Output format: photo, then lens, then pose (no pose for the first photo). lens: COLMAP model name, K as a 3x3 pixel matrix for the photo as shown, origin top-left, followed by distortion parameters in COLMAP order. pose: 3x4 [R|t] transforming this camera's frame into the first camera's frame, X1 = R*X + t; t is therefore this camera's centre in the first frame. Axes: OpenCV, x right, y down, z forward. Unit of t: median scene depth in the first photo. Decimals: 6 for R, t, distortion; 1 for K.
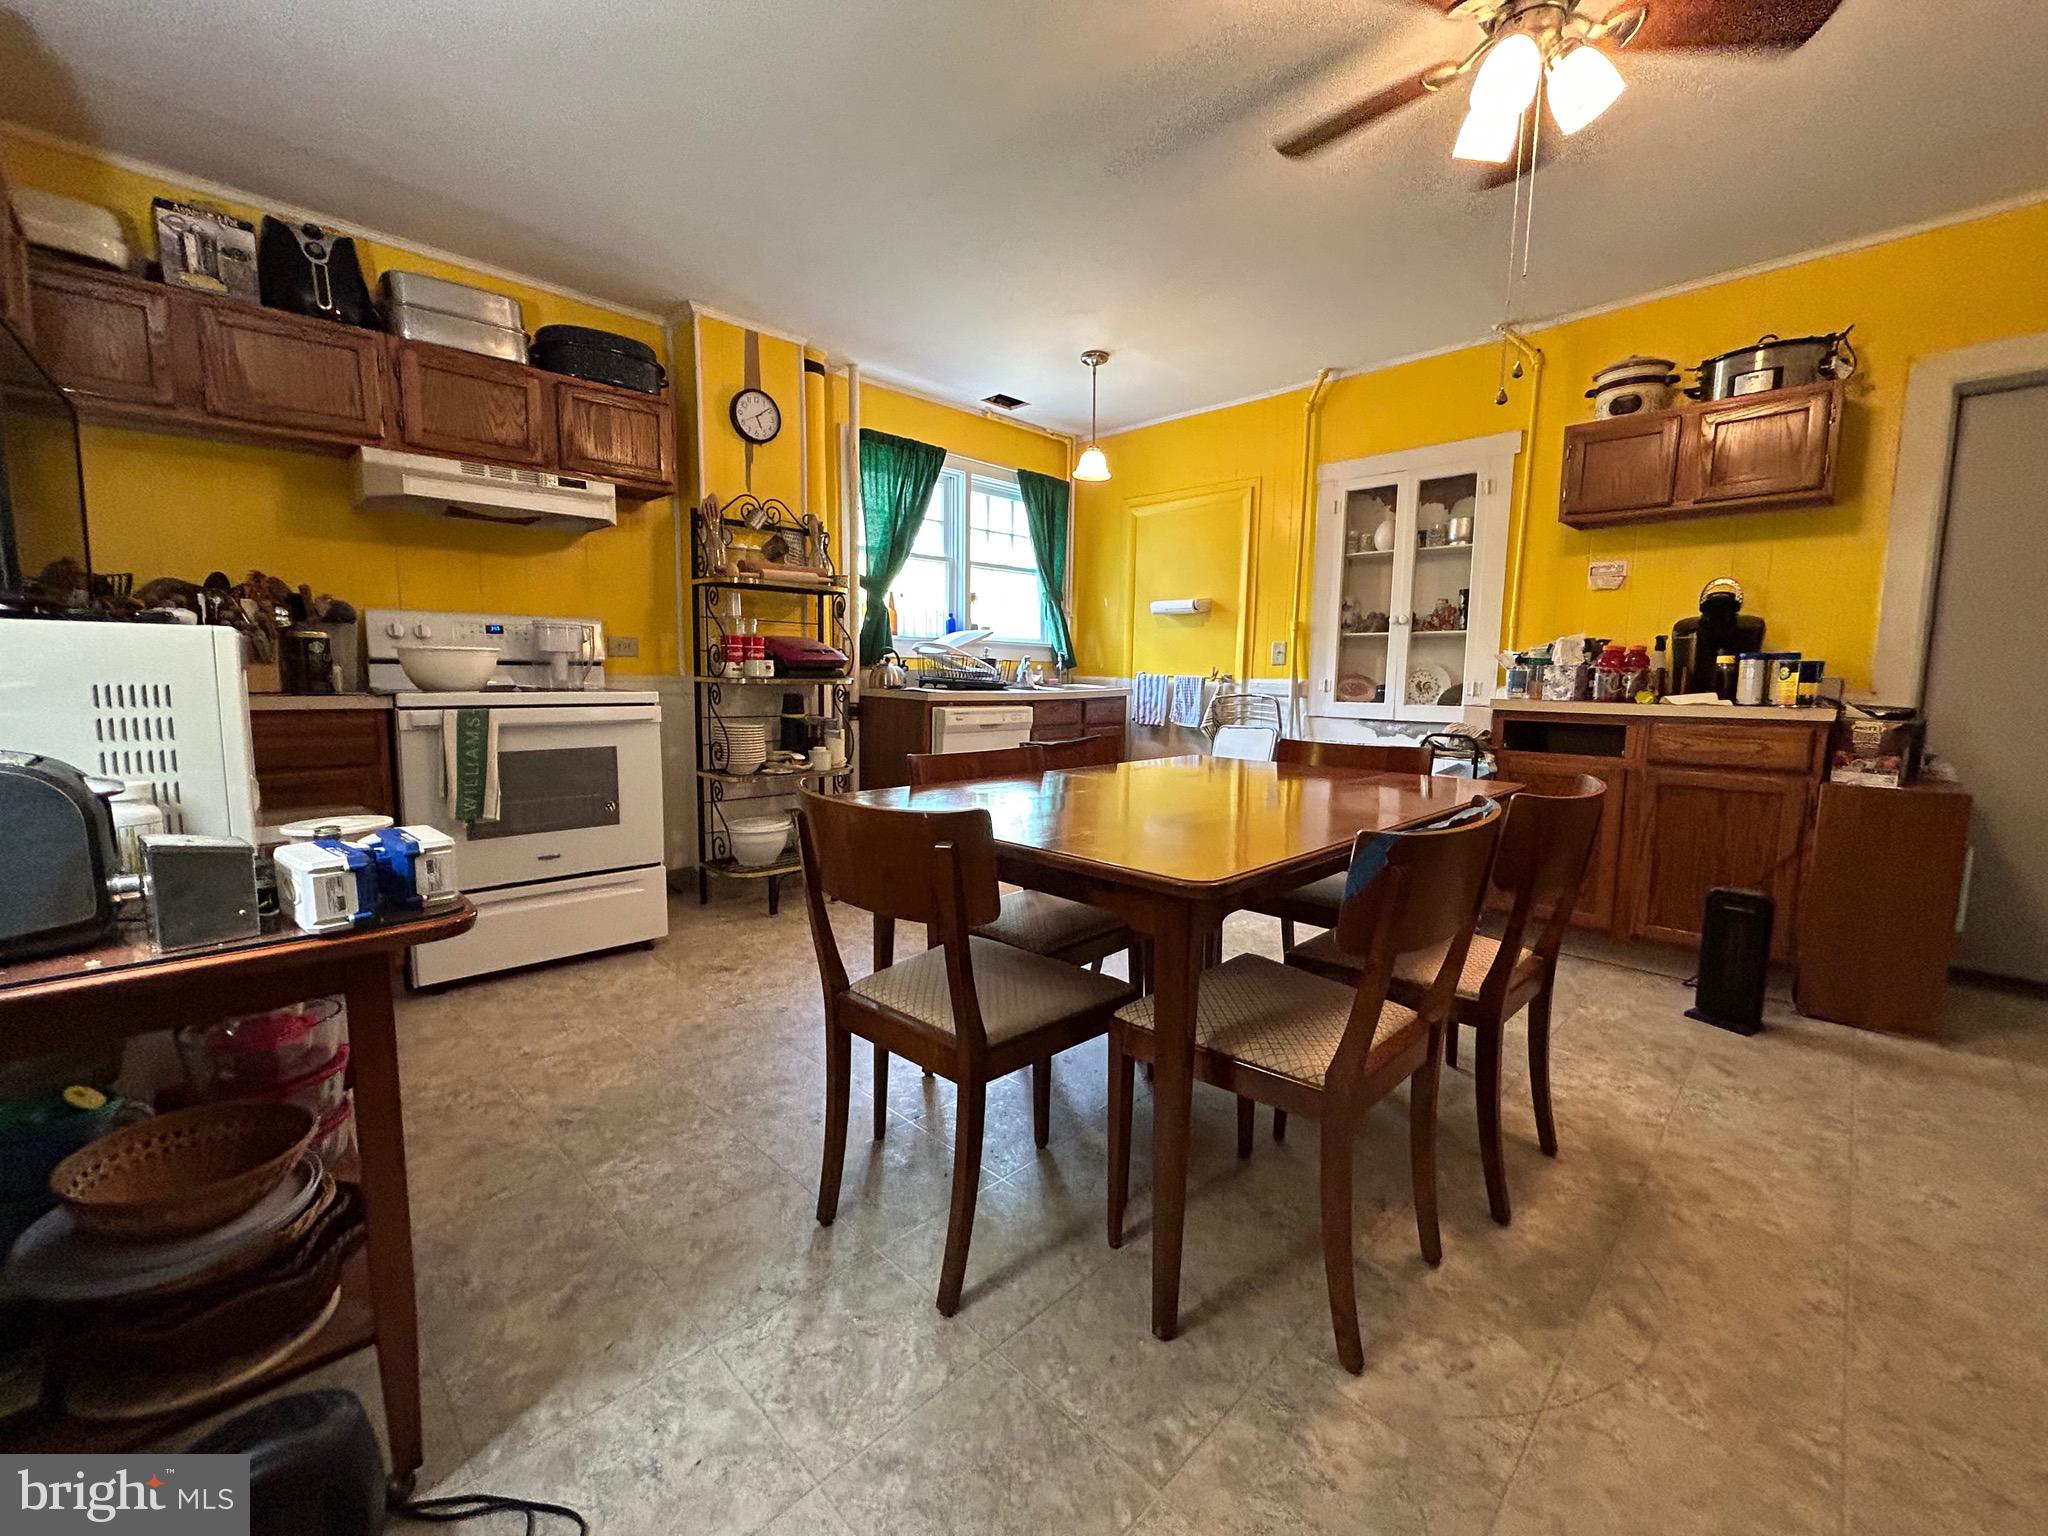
lens RADIAL K [[828.7, 0, 1019.2], [0, 828.7, 763.7], [0, 0, 1]] dist [-0.001434, 0.000653]
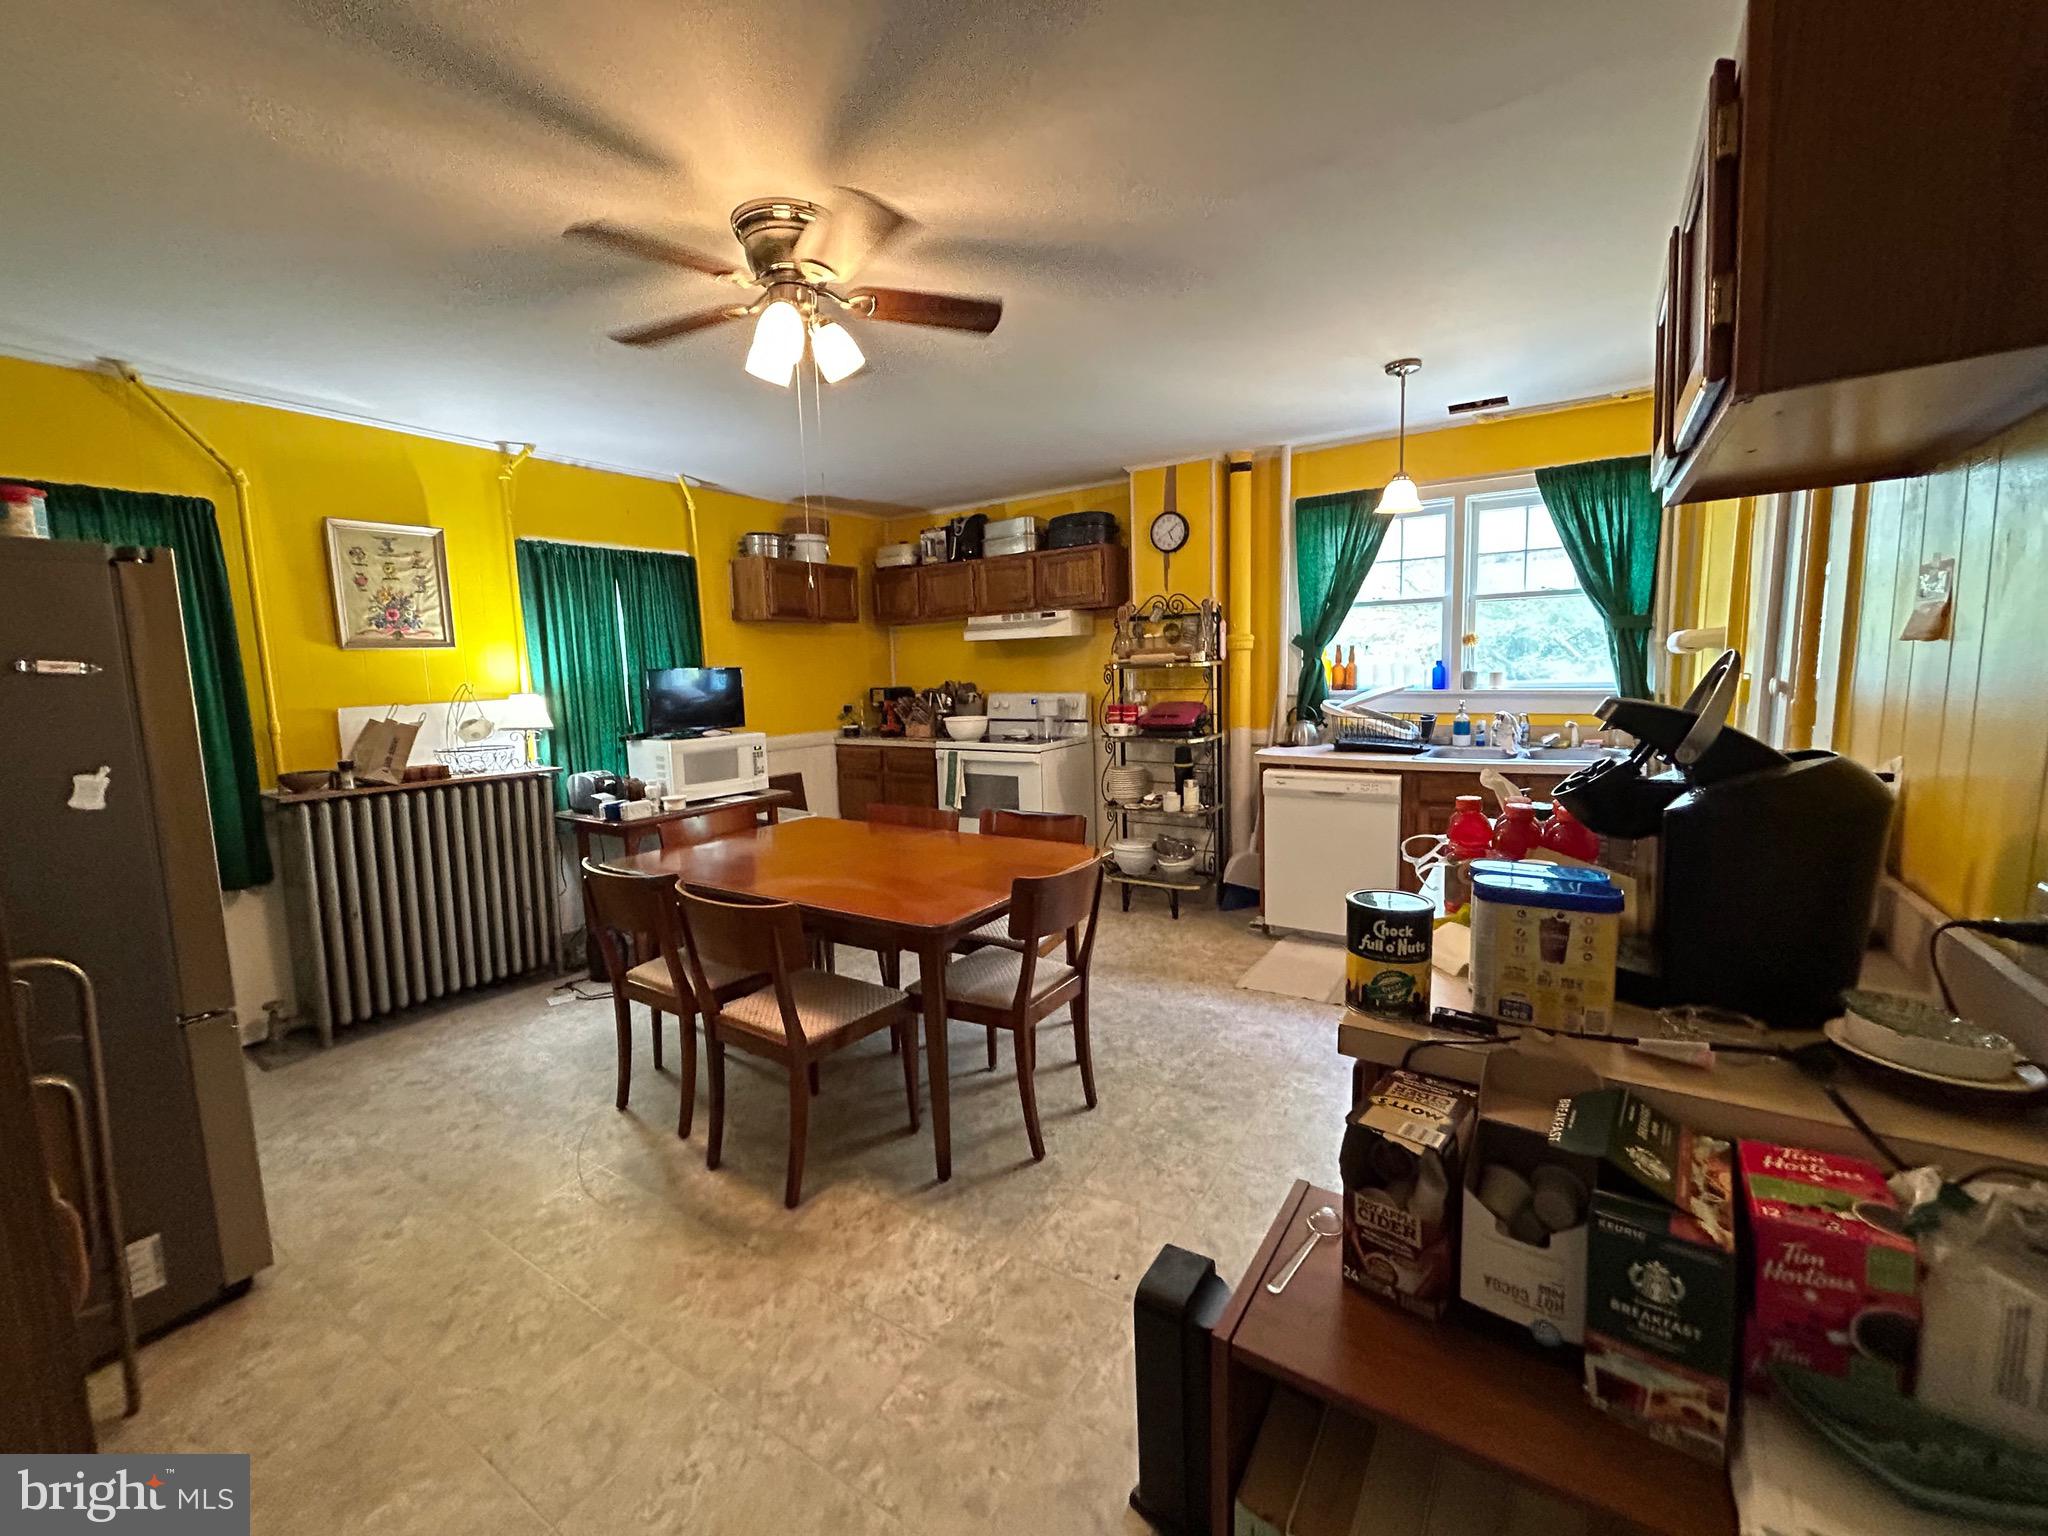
lens RADIAL K [[828.7, 0, 1019.2], [0, 828.7, 763.7], [0, 0, 1]] dist [-0.001434, 0.000653]
pose [[0.208710, 0.098787, -0.972976, 1.046677], [-0.077673, 0.993417, 0.084201, -0.172918], [0.974888, 0.058000, 0.215009, 0.587700]]
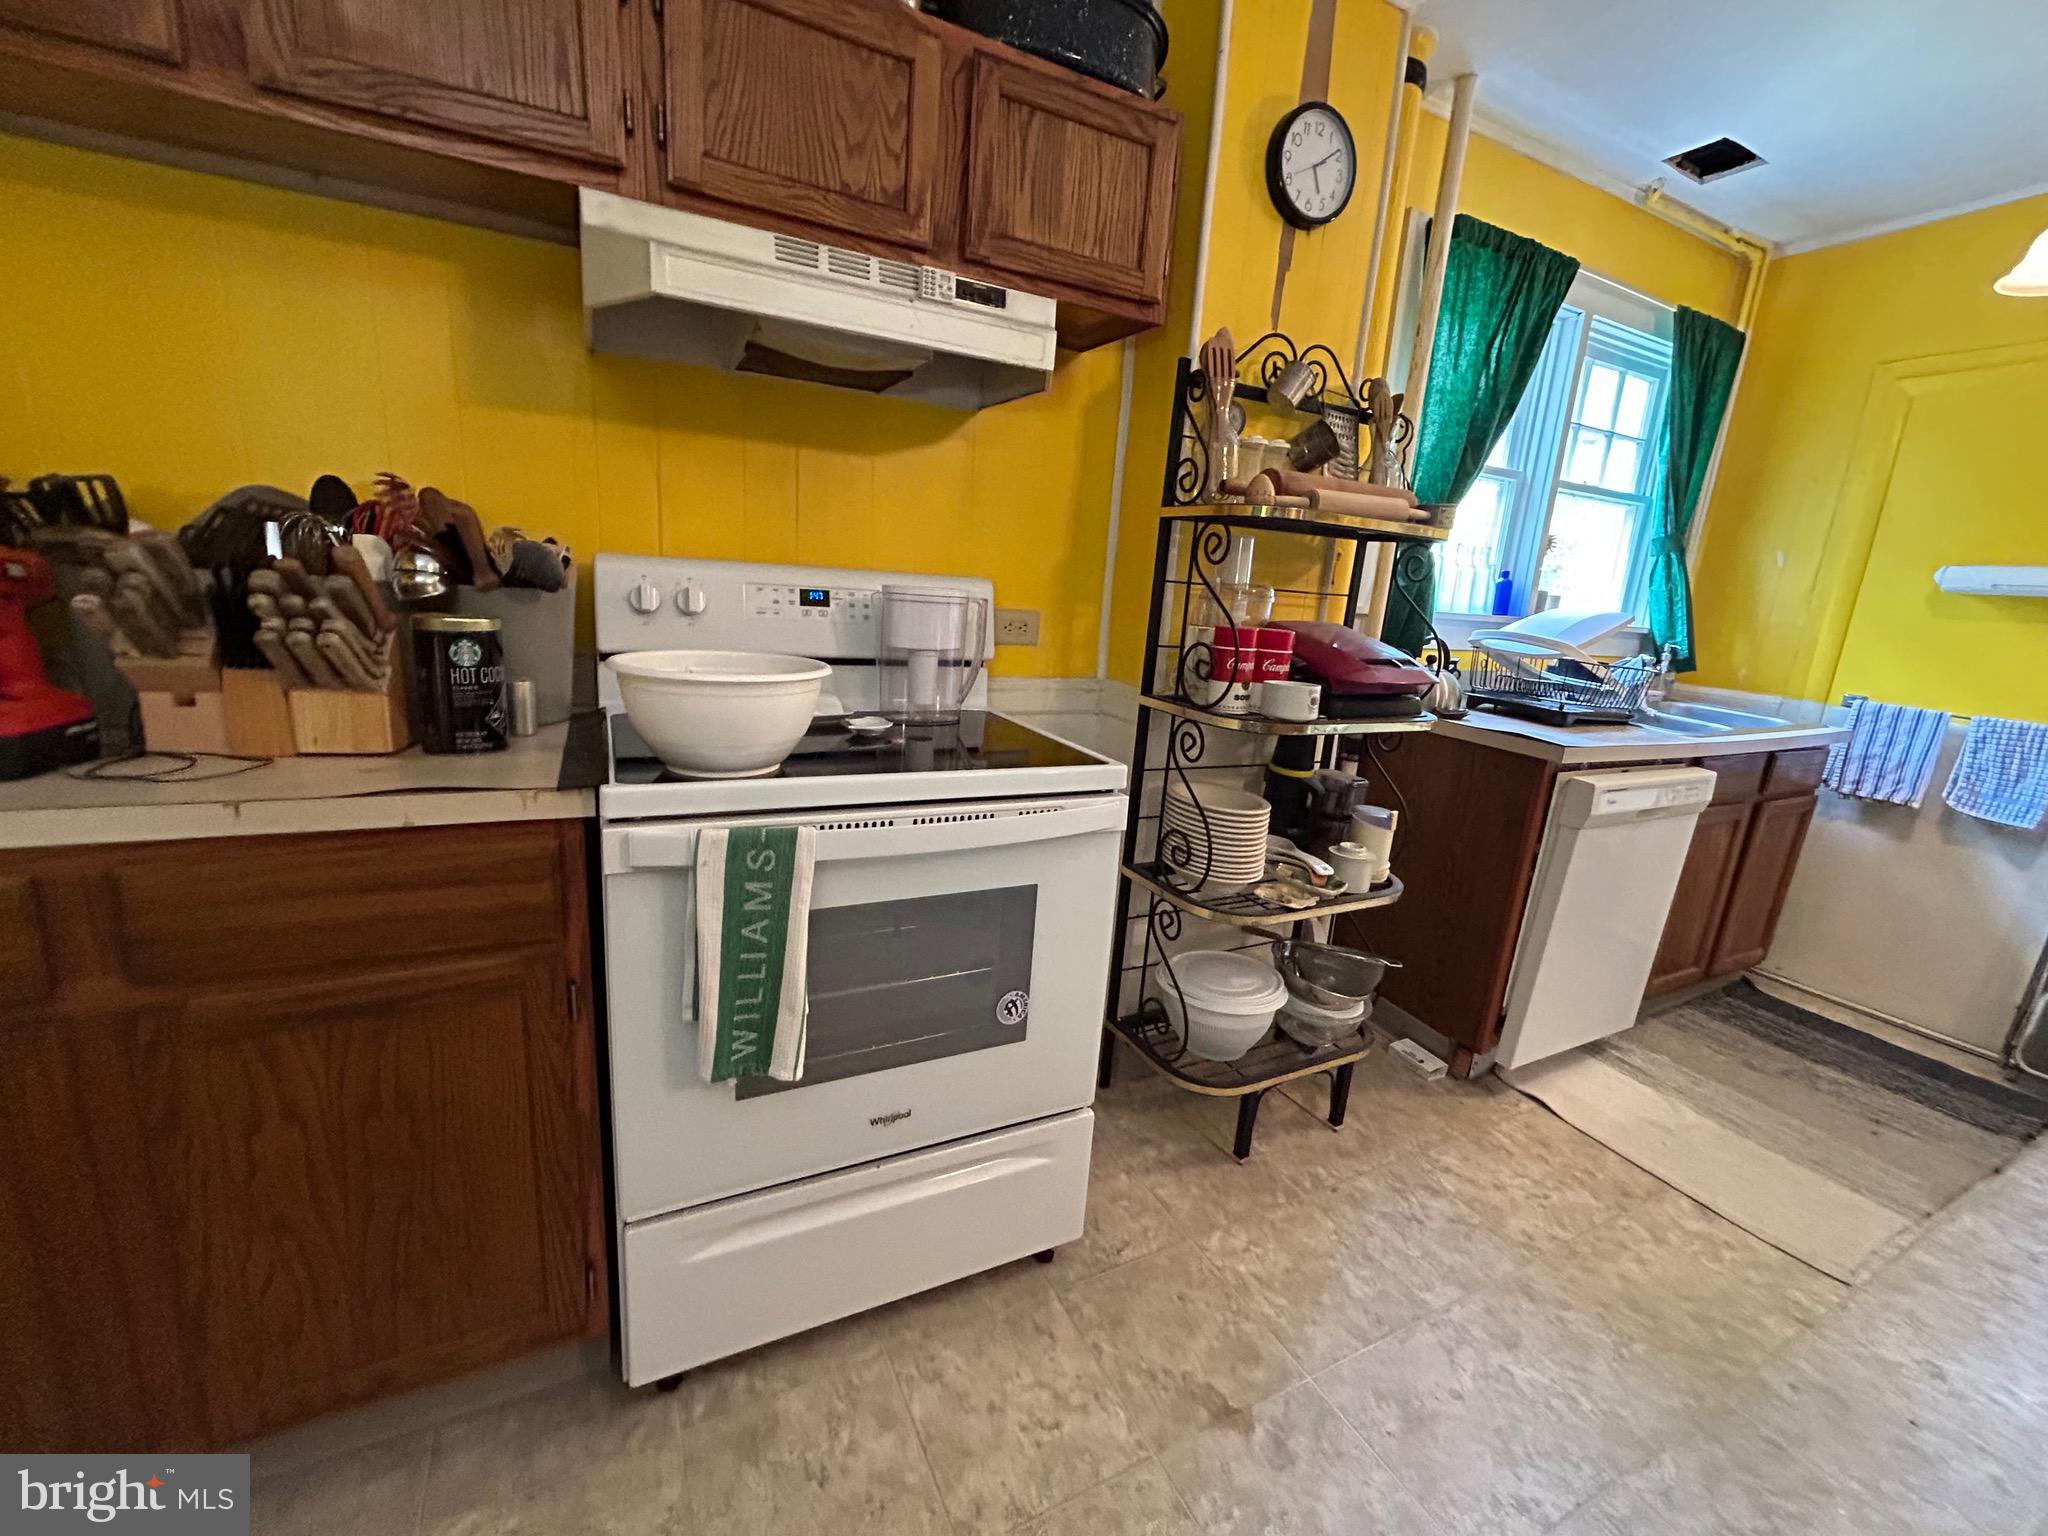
lens RADIAL K [[828.7, 0, 1019.2], [0, 828.7, 763.7], [0, 0, 1]] dist [-0.001434, 0.000653]
pose [[0.950648, 0.115241, -0.288076, -0.341776], [-0.088660, 0.990647, 0.103719, -0.121866], [0.297335, -0.073060, 0.951974, 0.523340]]
